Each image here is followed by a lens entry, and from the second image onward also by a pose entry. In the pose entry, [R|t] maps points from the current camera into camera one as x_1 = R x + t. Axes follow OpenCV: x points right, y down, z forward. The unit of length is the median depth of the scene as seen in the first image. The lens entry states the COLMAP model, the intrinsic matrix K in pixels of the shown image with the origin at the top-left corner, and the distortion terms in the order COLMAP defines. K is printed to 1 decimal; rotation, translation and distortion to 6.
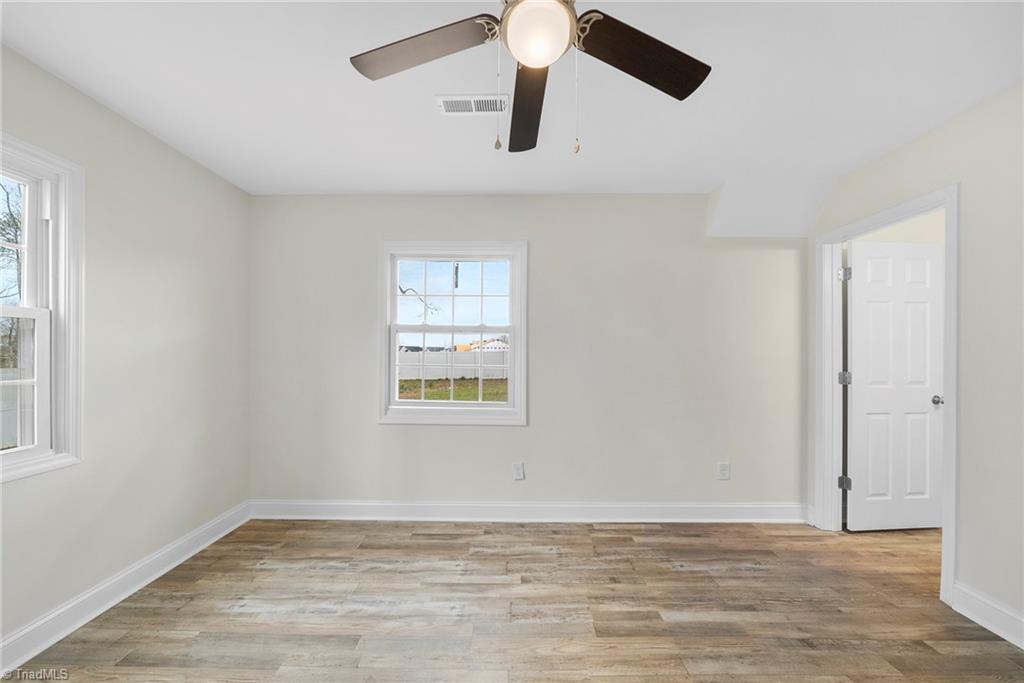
lens RADIAL K [[358.3, 0, 507.7], [0, 358.3, 348.1], [0, 0, 1]] dist [-0.007651, 0.000023]
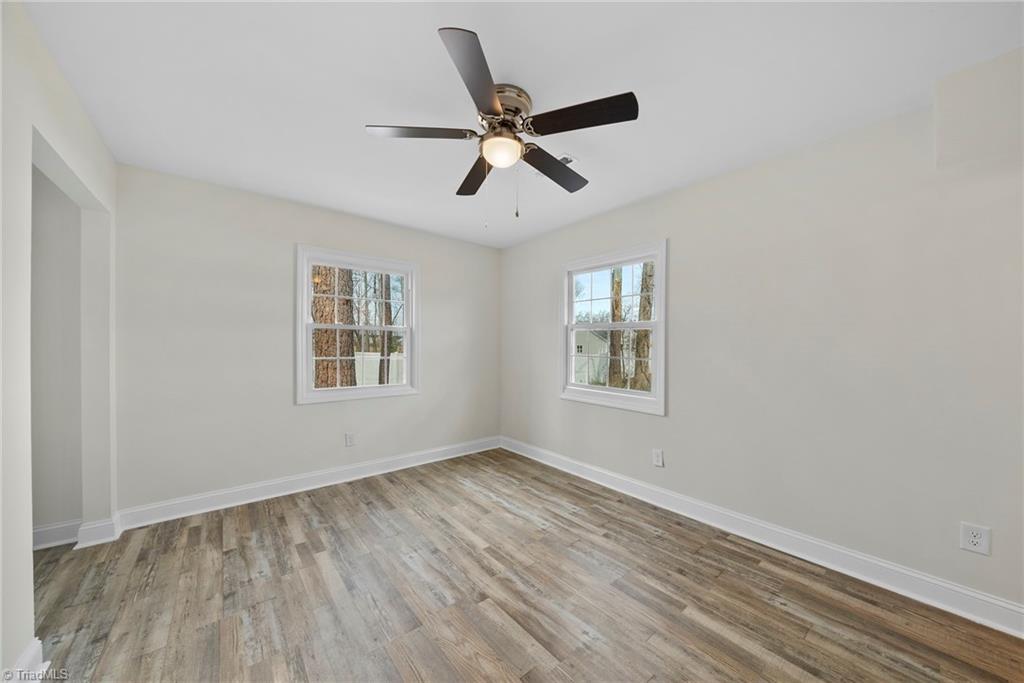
lens RADIAL K [[351.8, 0, 510.5], [0, 351.8, 342.6], [0, 0, 1]] dist [-0.009054, 0.000528]
pose [[0.644634, -0.004337, -0.764479, 0.681938], [0.003878, 0.999990, -0.002403, 0.002872], [0.764482, -0.001415, 0.644644, -0.005092]]
